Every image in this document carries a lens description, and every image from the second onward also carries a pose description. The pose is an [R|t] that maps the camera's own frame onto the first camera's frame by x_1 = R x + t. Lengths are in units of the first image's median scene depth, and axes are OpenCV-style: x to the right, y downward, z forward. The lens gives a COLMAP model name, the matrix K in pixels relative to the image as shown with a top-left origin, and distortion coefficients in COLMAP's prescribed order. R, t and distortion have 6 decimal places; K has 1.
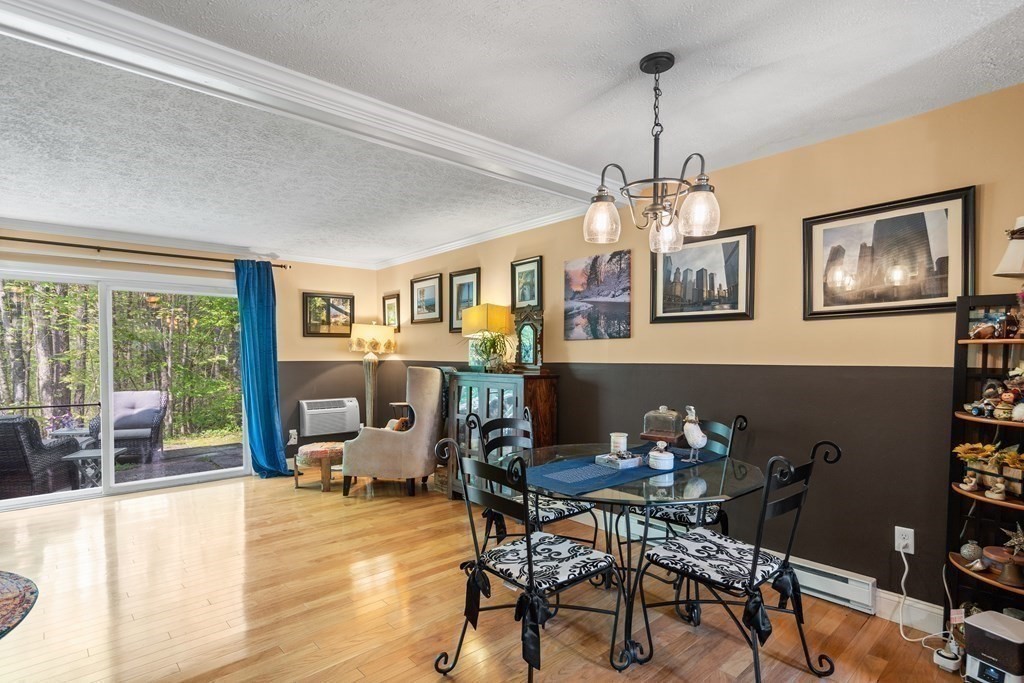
lens RADIAL K [[520.8, 0, 514.9], [0, 520.8, 364.9], [0, 0, 1]] dist [0.002098, 0.000788]
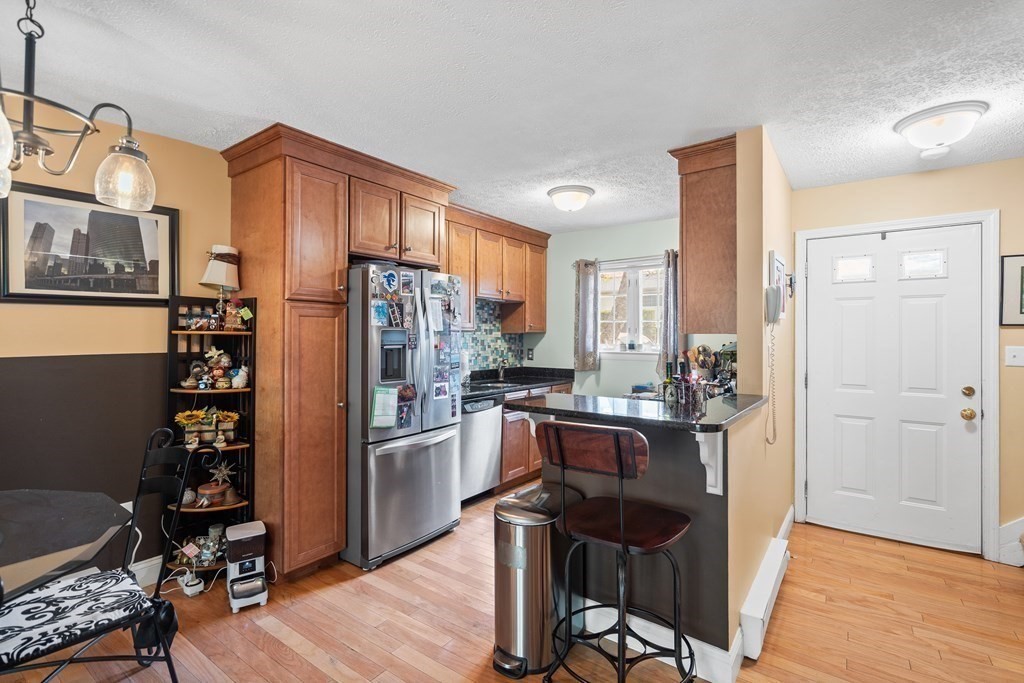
lens RADIAL K [[476.7, 0, 518.2], [0, 476.7, 332.1], [0, 0, 1]] dist [0.000842, 0.000372]
pose [[-0.223213, 0.002353, 0.974767, -0.235792], [0.019570, 0.999806, 0.002068, -0.016694], [-0.974573, 0.019538, -0.223216, 0.248581]]
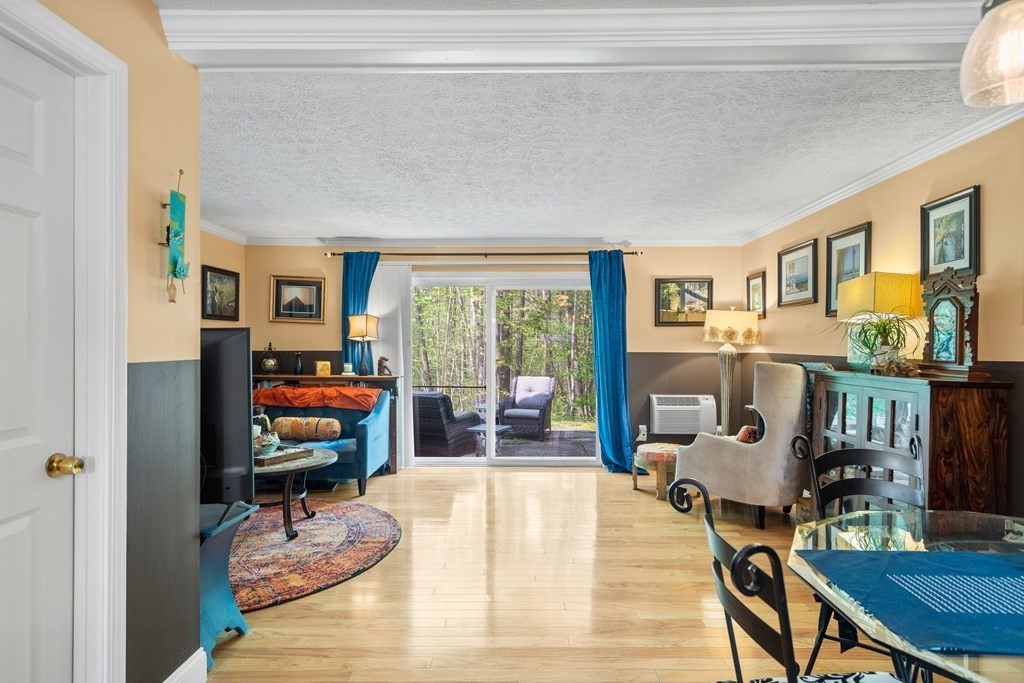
lens RADIAL K [[534.7, 0, 512.8], [0, 534.7, 344.9], [0, 0, 1]] dist [0.001474, 0.000668]
pose [[0.737888, 0.004078, -0.674911, 0.075927], [-0.017784, 0.999752, -0.013402, -0.005023], [0.674689, 0.021891, 0.737778, 0.180286]]
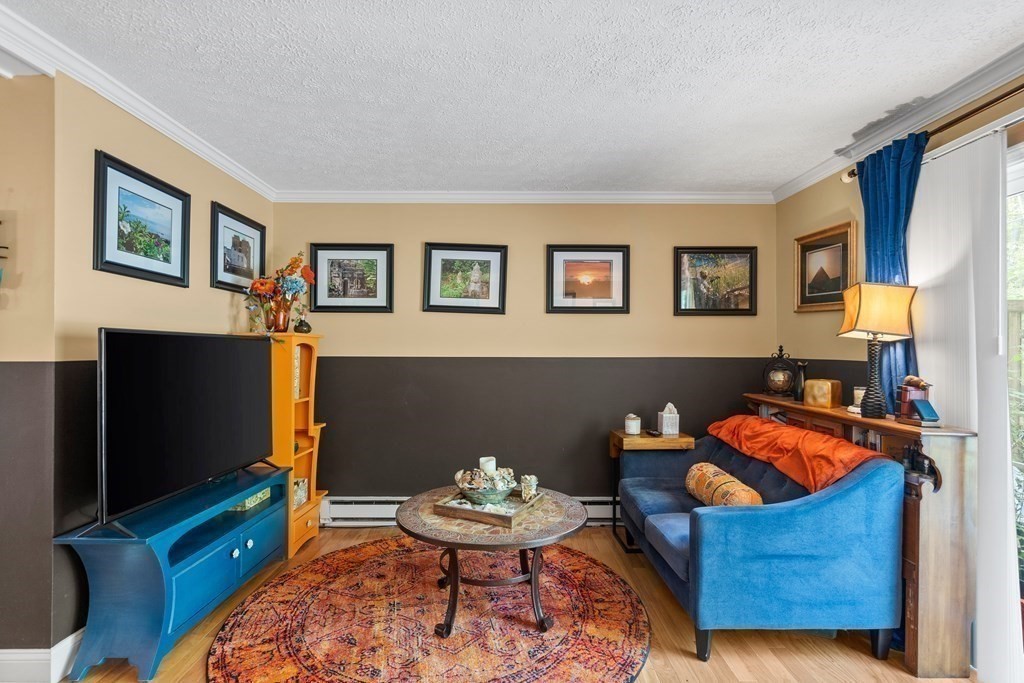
lens RADIAL K [[510.4, 0, 515.8], [0, 510.4, 344.4], [0, 0, 1]] dist [0.000434, 0.000309]
pose [[-0.653447, -0.003729, -0.756963, -0.406620], [-0.018791, 0.999760, 0.011296, -0.022249], [0.756739, 0.021605, -0.653360, 1.011108]]
